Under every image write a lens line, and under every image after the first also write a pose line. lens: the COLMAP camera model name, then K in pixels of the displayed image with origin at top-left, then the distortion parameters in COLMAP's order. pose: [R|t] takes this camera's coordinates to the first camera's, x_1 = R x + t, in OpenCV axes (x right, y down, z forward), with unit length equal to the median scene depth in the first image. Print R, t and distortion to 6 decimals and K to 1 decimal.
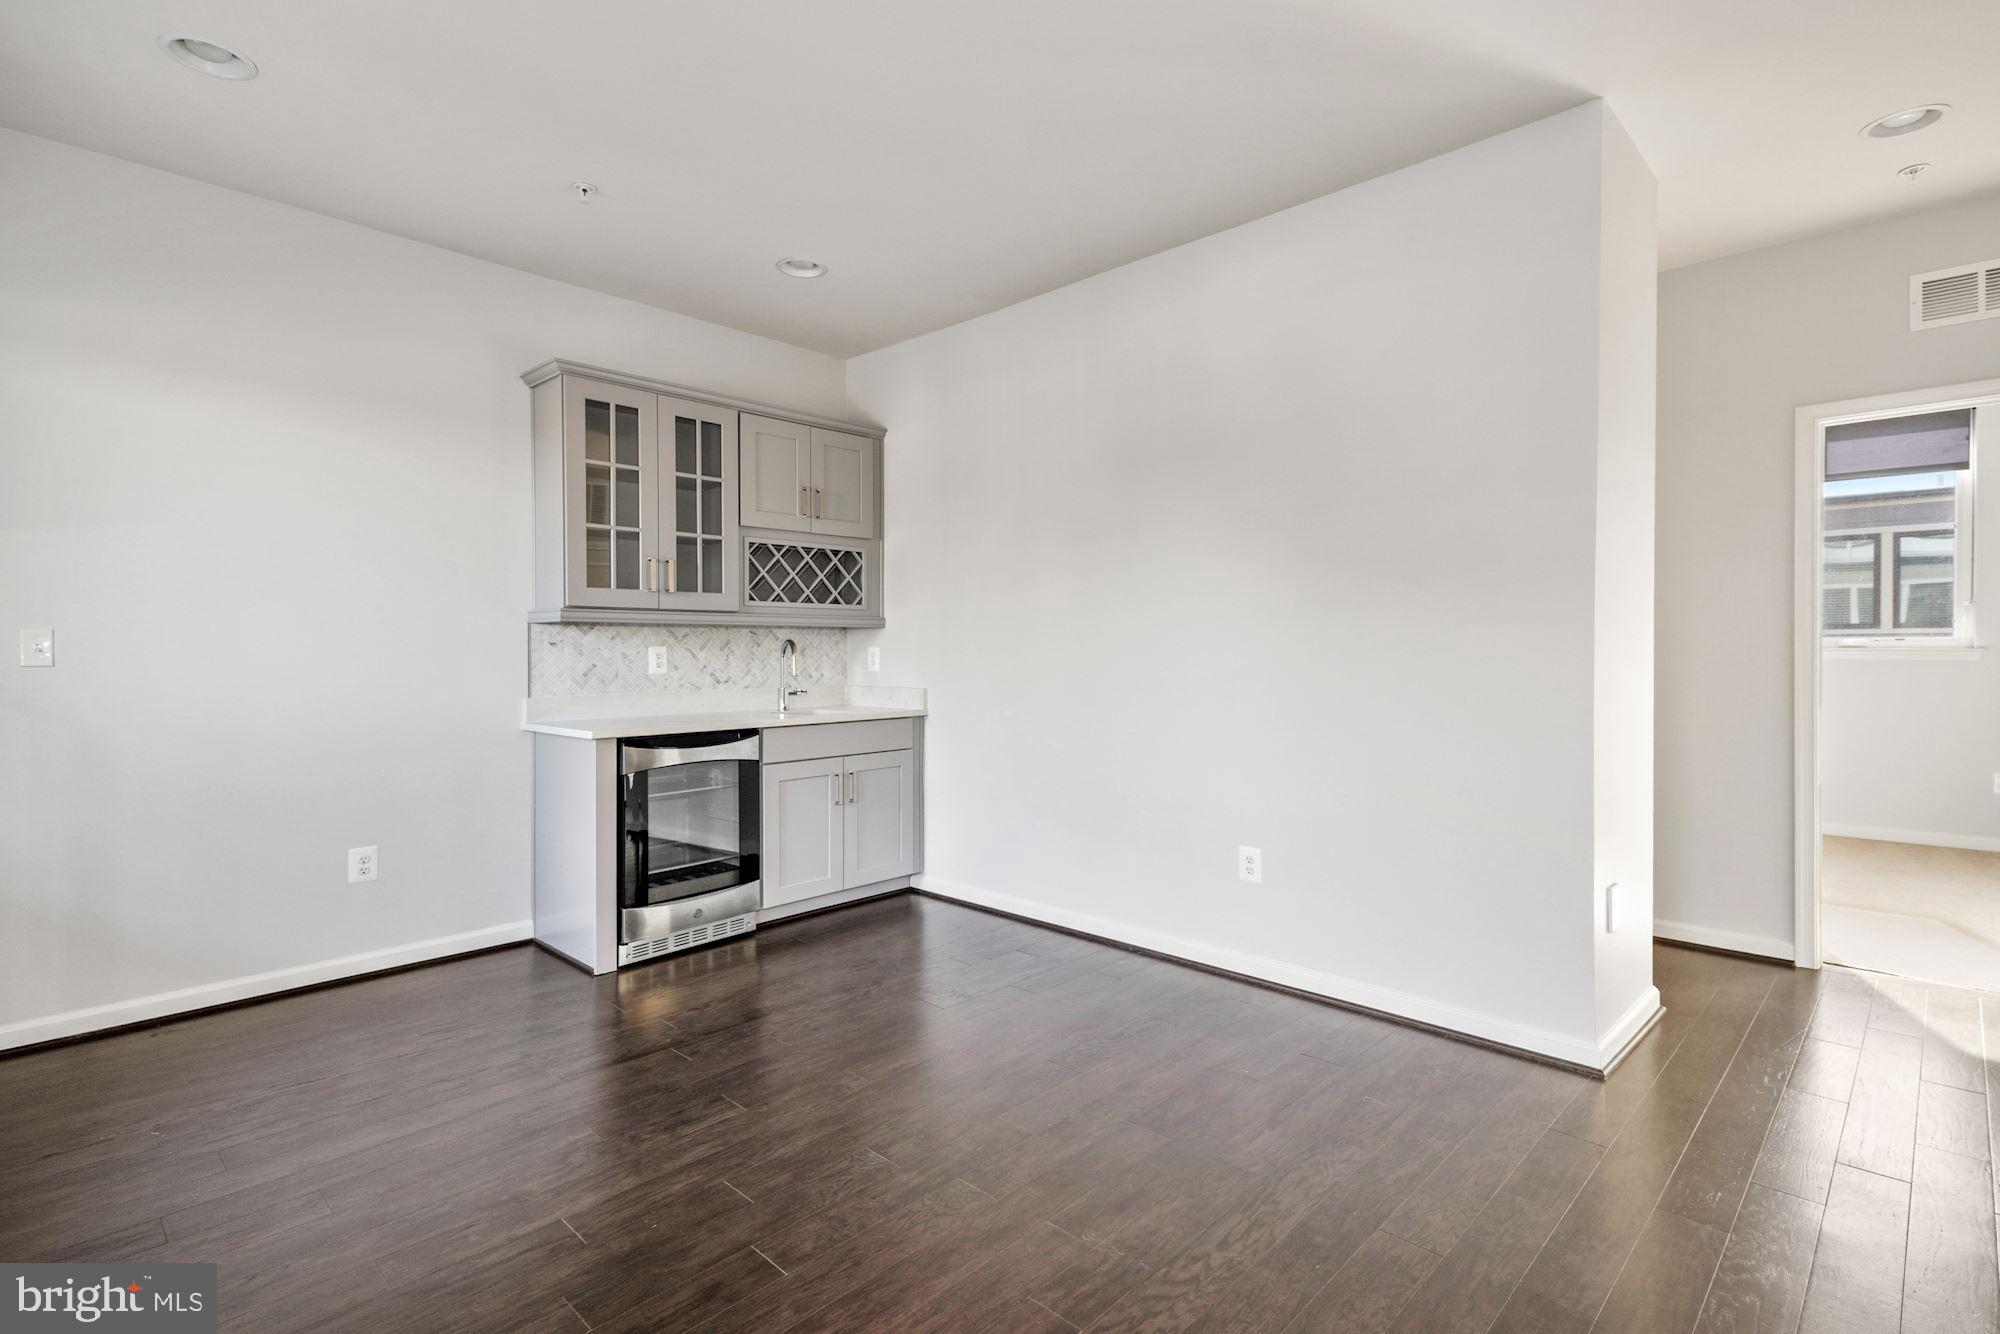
lens RADIAL K [[923.3, 0, 1007.0], [0, 923.3, 653.5], [0, 0, 1]] dist [-0.009132, -0.000763]
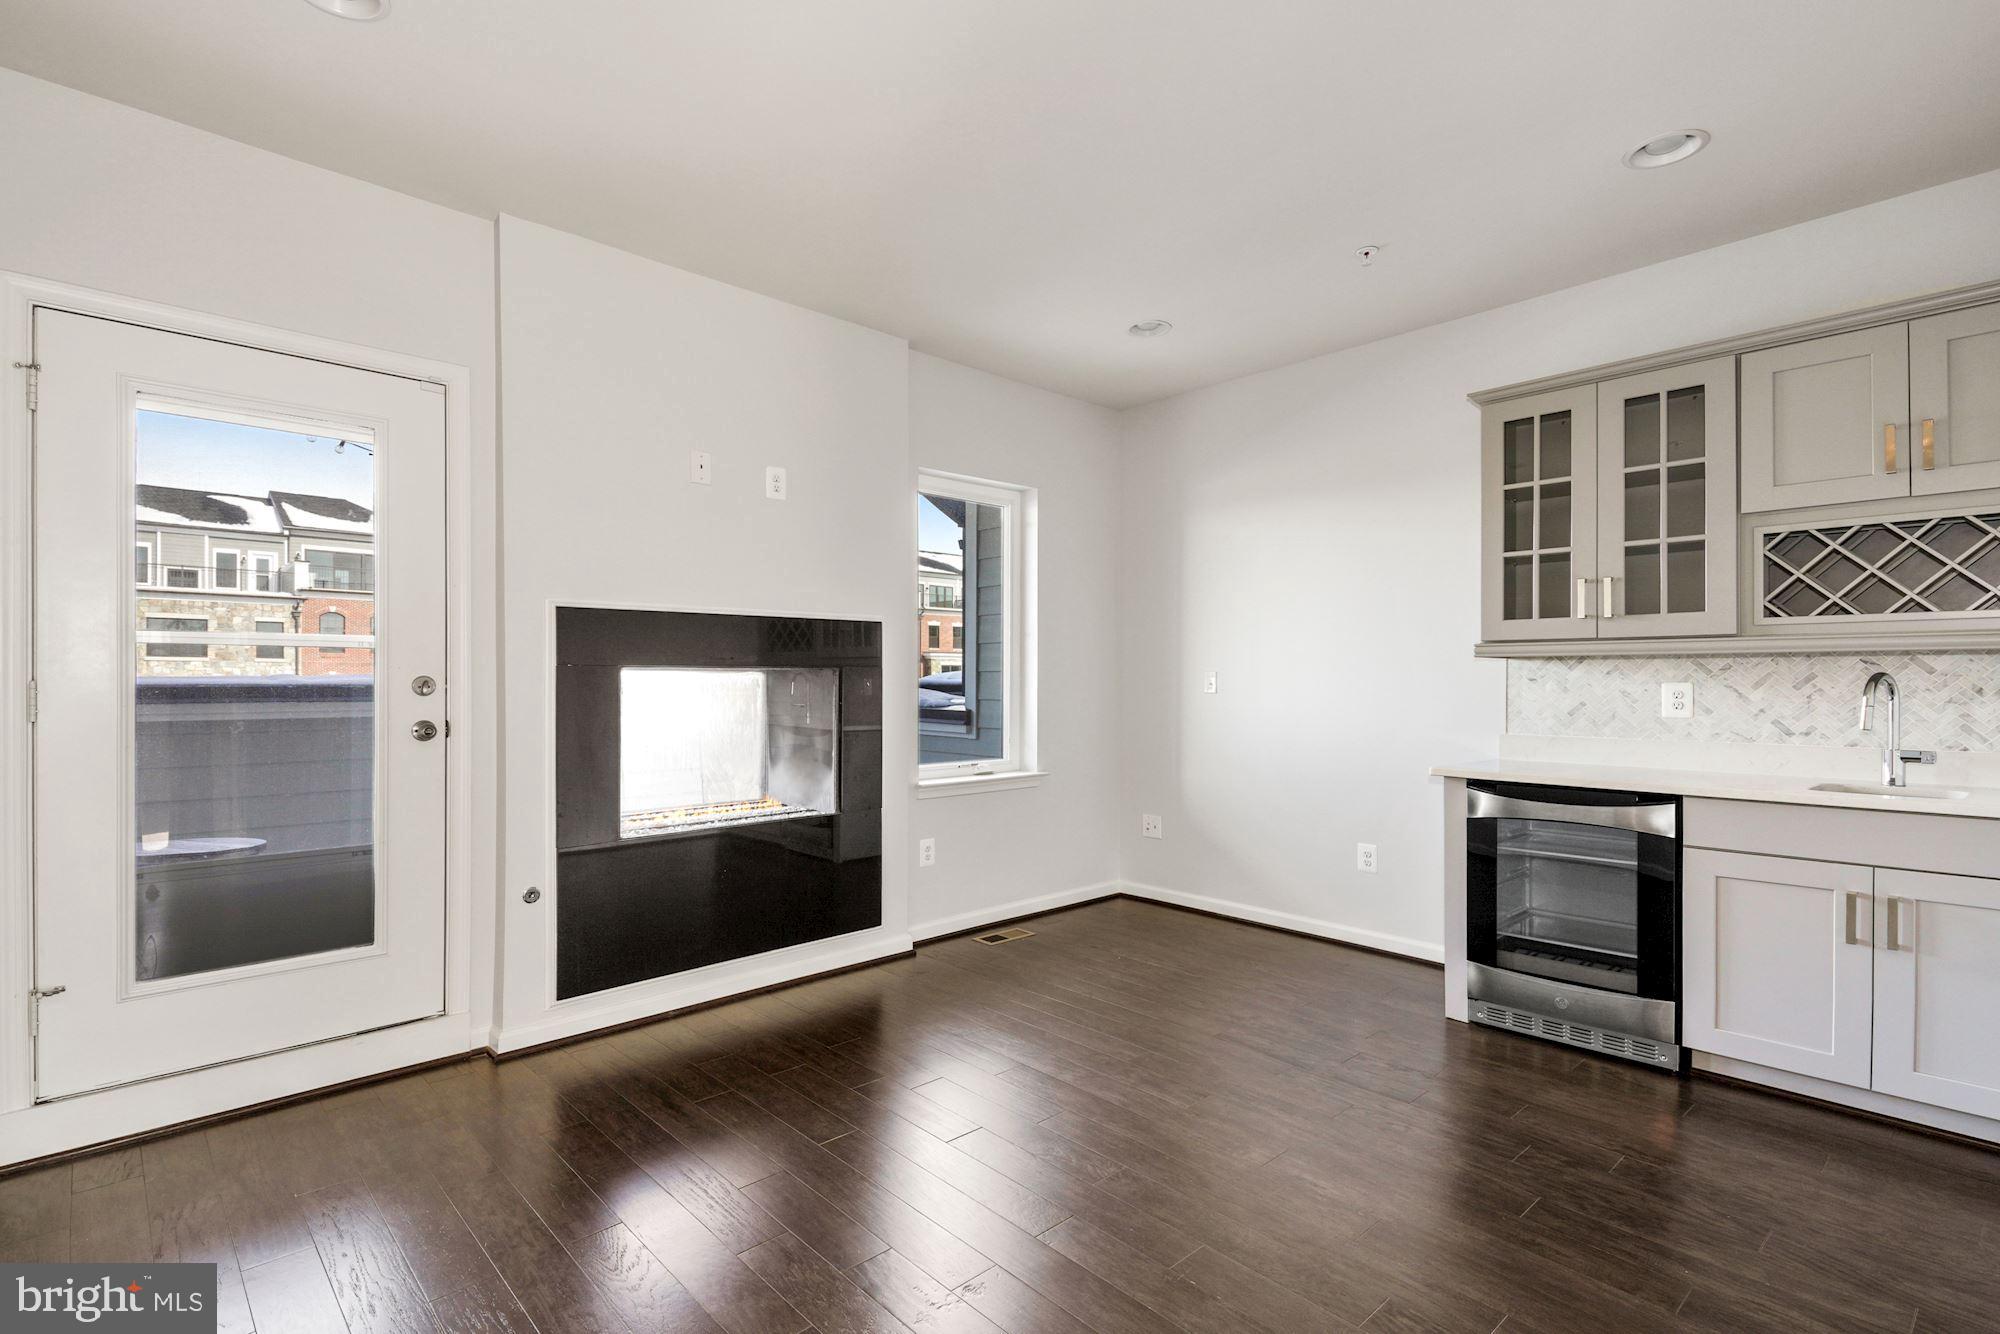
lens RADIAL K [[923.3, 0, 1014.9], [0, 923.3, 681.9], [0, 0, 1]] dist [-0.009132, -0.000763]
pose [[-0.073107, 0.001231, -0.997323, 0.479086], [-0.009401, 0.999954, 0.001923, -0.004794], [0.997280, 0.009516, -0.073092, 0.513378]]
